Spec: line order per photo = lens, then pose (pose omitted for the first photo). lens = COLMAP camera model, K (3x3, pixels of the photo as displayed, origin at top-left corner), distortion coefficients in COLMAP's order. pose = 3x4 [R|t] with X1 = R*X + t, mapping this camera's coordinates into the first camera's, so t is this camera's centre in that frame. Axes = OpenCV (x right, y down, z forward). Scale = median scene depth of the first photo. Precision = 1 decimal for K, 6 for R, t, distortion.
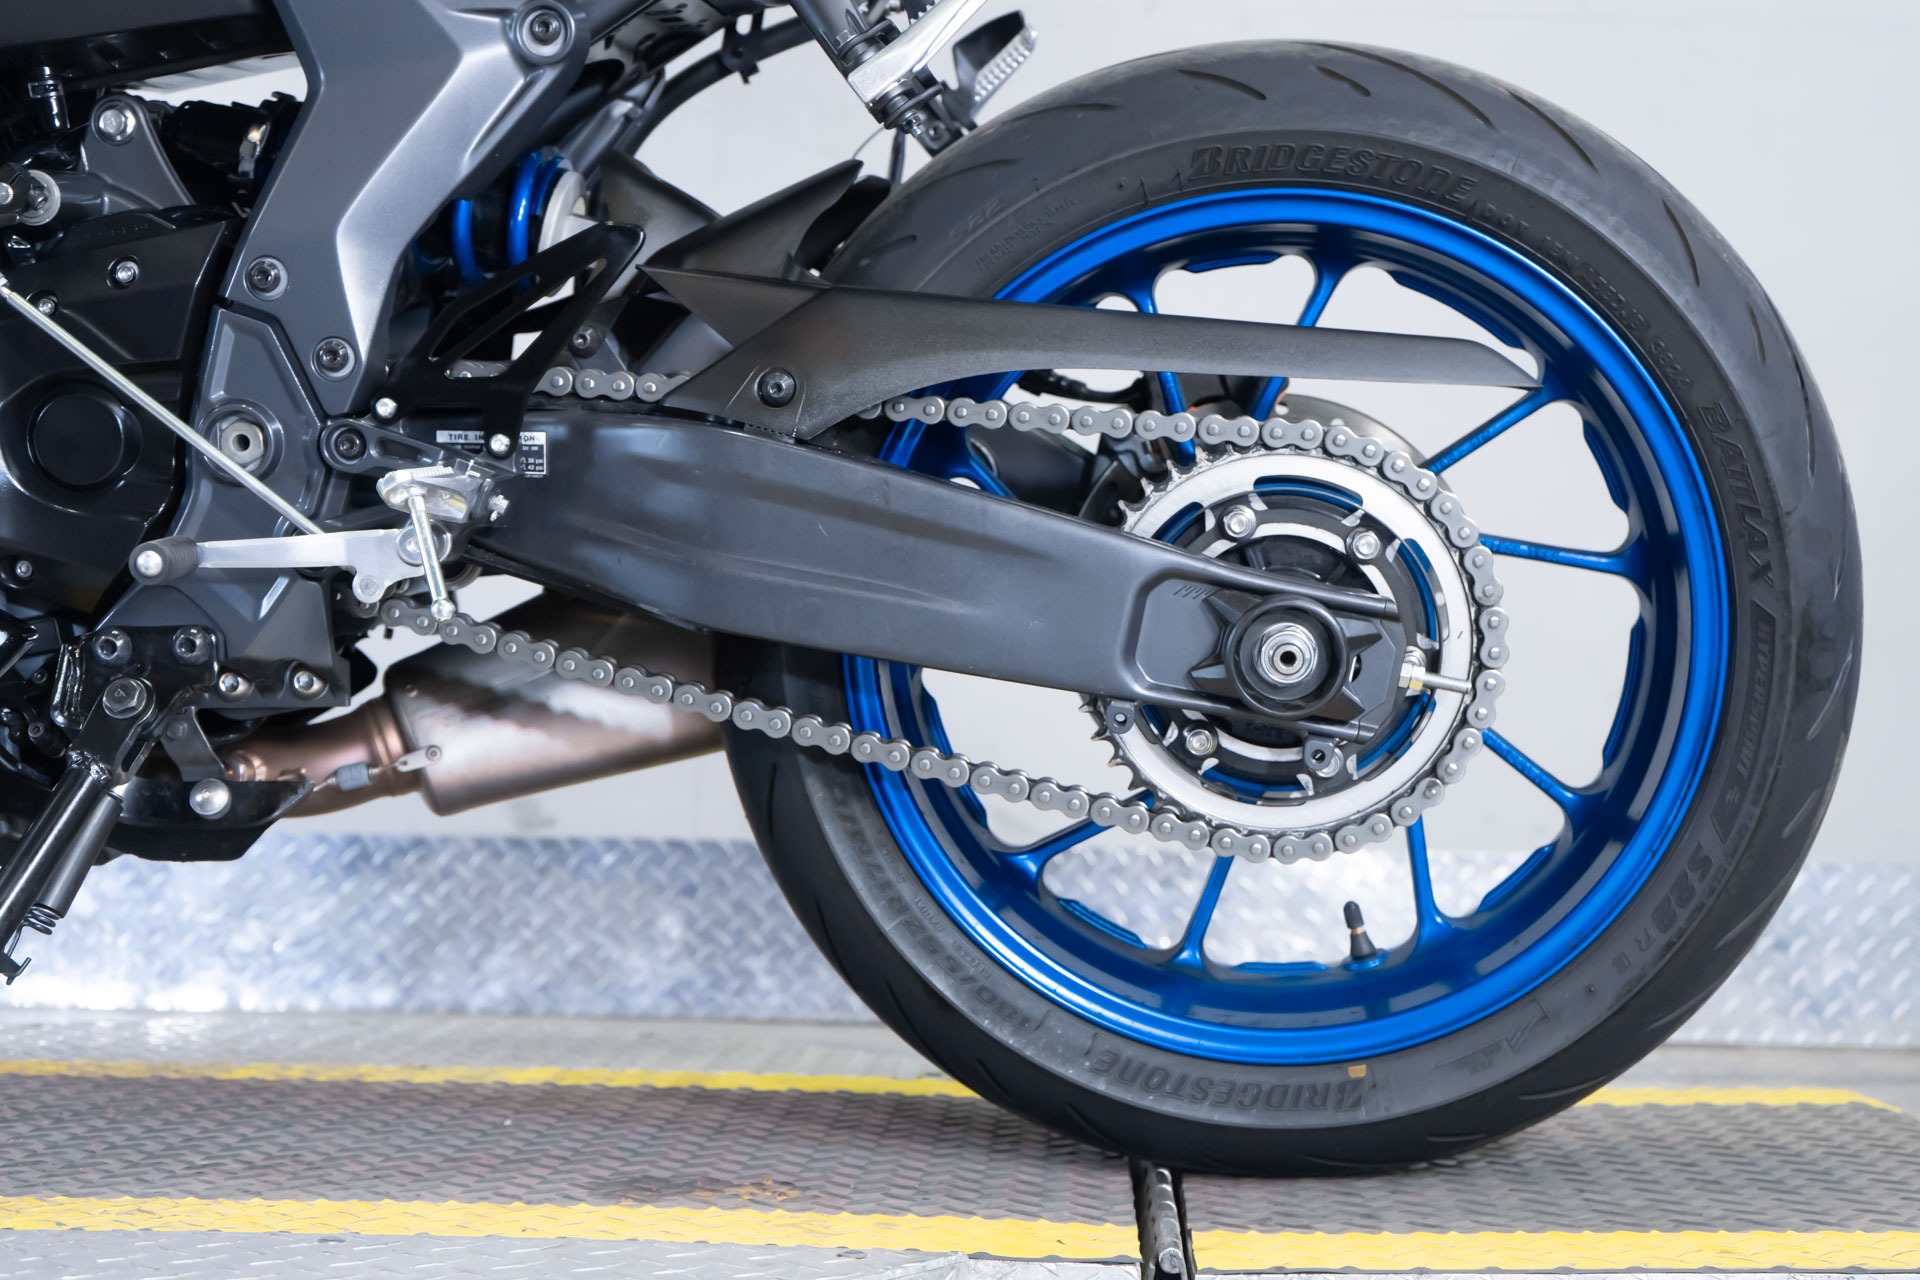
lens RADIAL K [[2731.6, 0, 958.8], [0, 2731.6, 612.0], [0, 0, 1]] dist [0.012934, 0.092184]
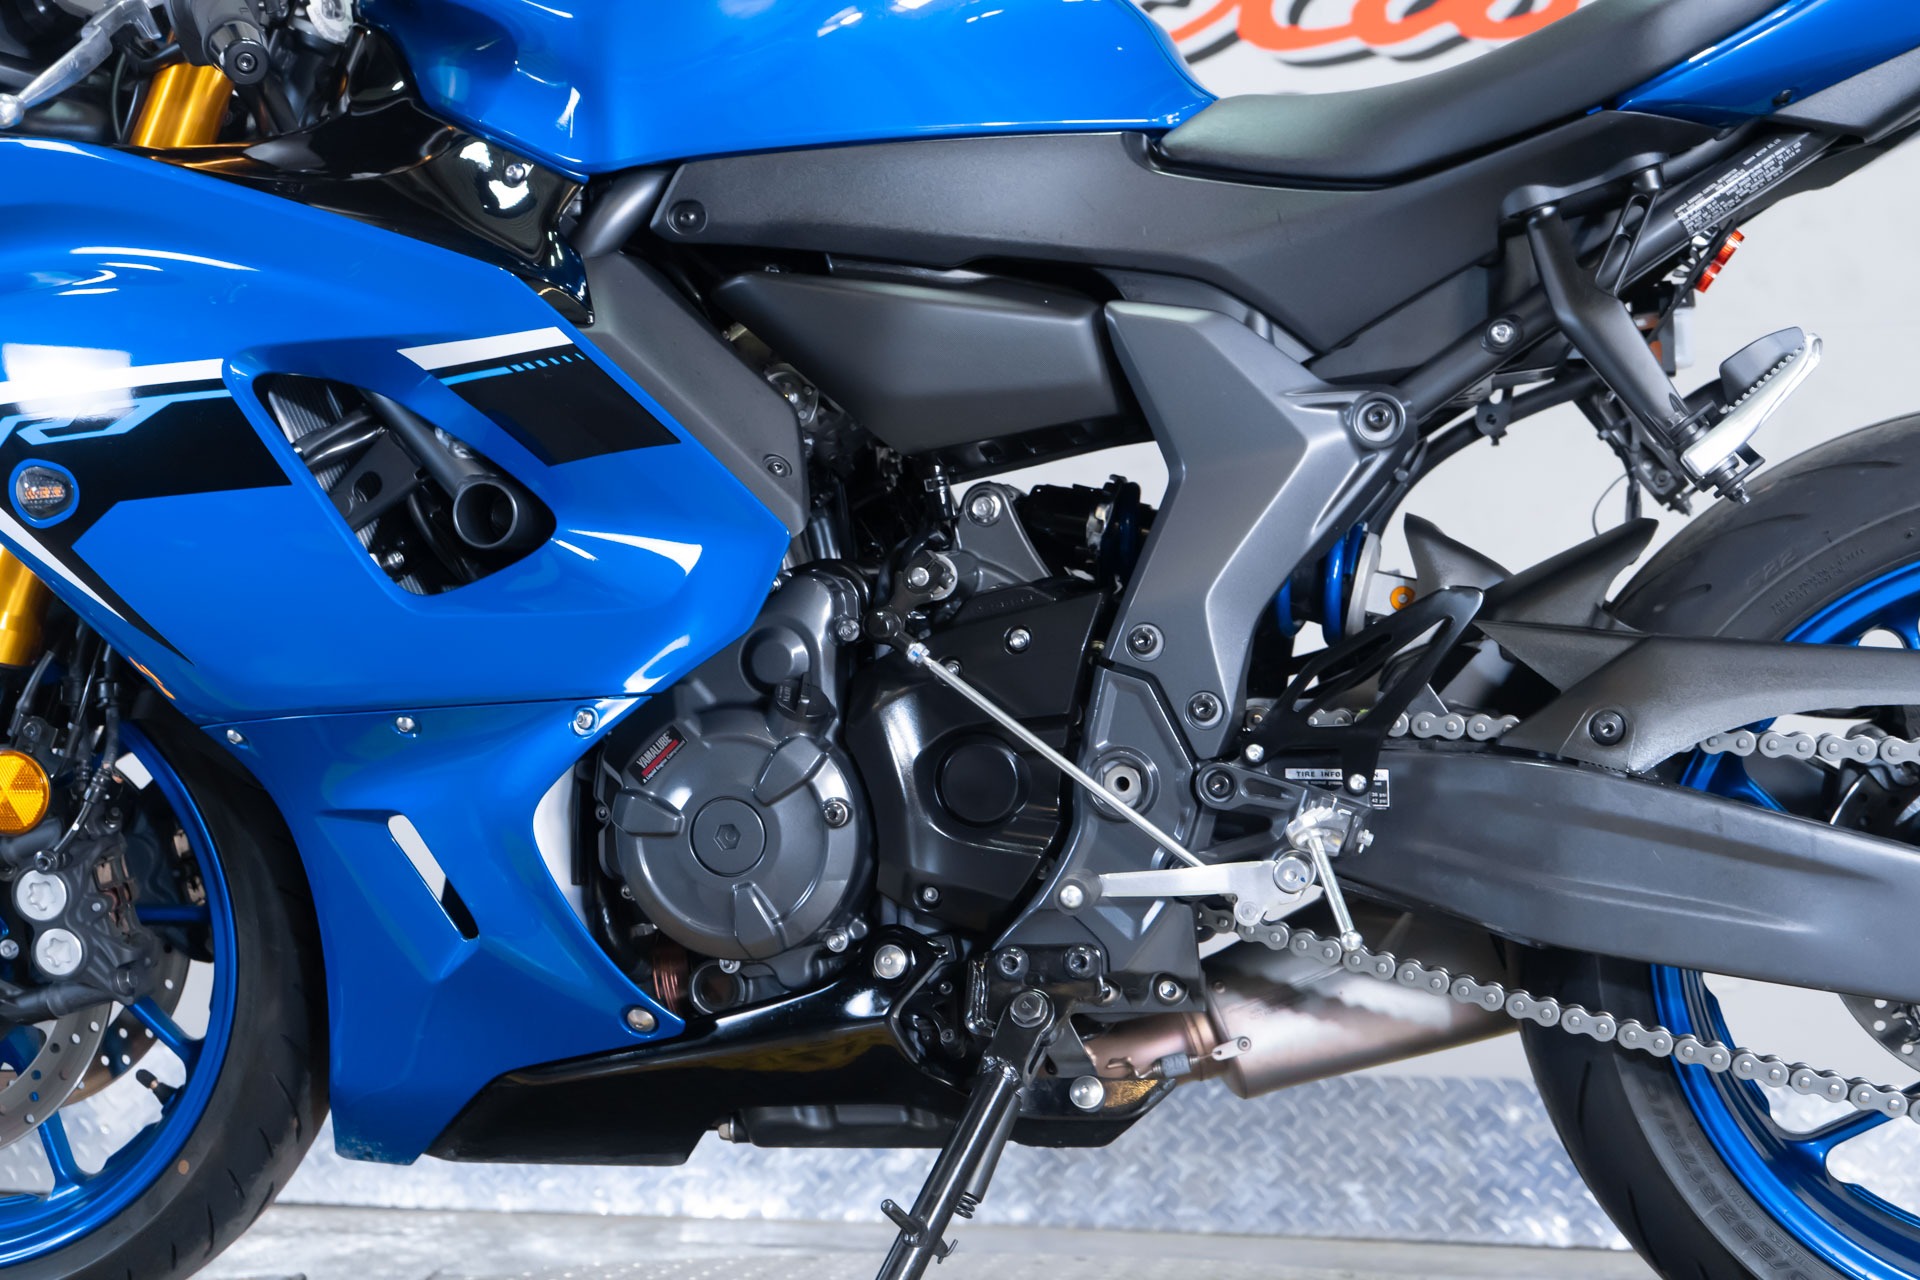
lens RADIAL K [[2363.1, 0, 963.5], [0, 2363.1, 617.1], [0, 0, 1]] dist [0.011689, 0.019172]
pose [[0.987907, -0.028783, -0.152355, -0.169996], [0.015129, 0.995824, -0.090037, -0.042158], [0.154311, 0.086643, 0.984216, 0.003596]]
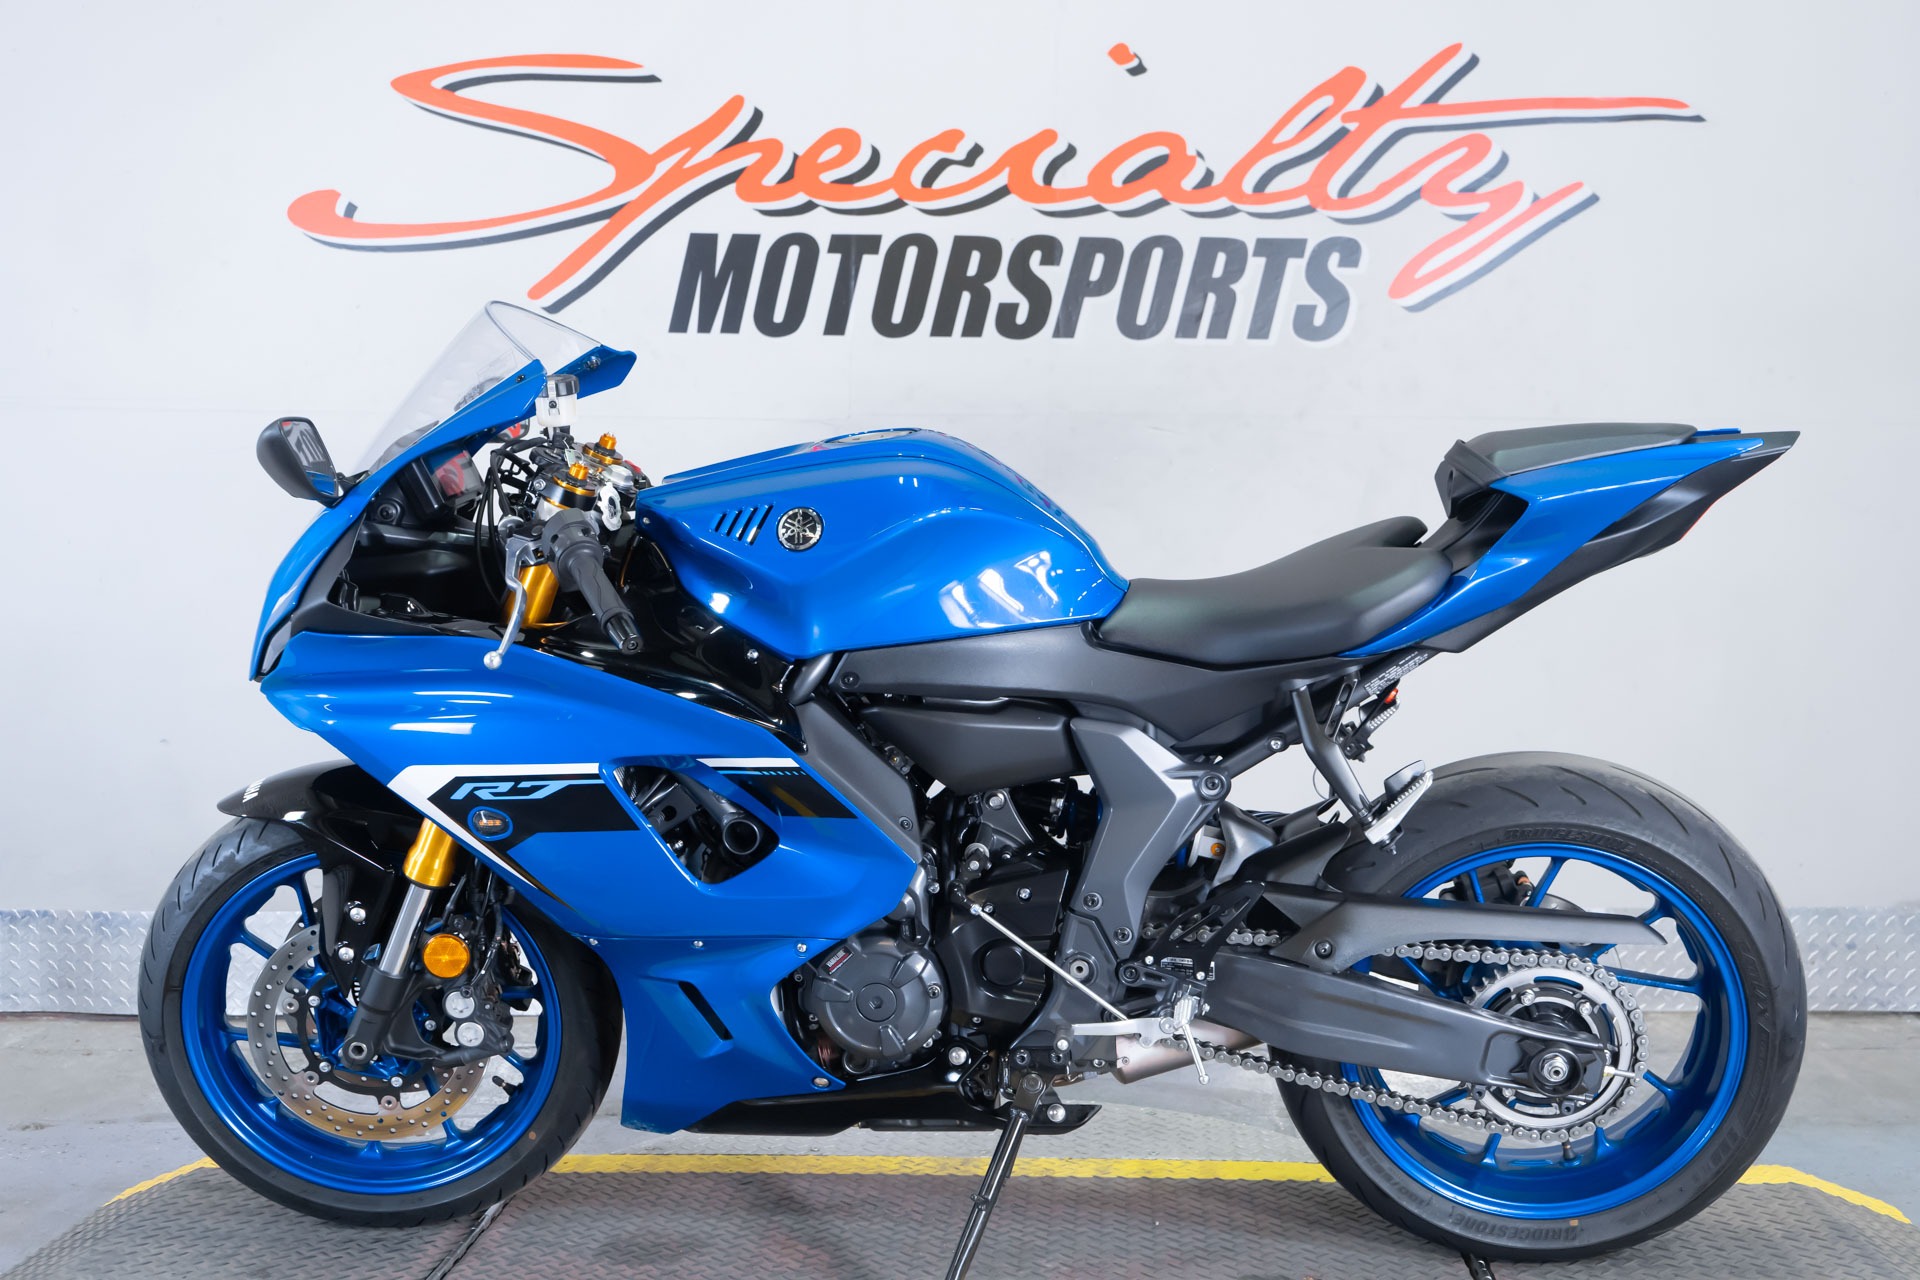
lens RADIAL K [[2122.4, 0, 960.0], [0, 2122.4, 640.0], [0, 0, 1]] dist [0.008265, 0.037800]
pose [[0.999353, -0.022237, -0.028259, -0.297015], [0.024981, 0.994596, 0.100768, -0.496145], [0.025865, -0.101409, 0.994509, -0.690951]]
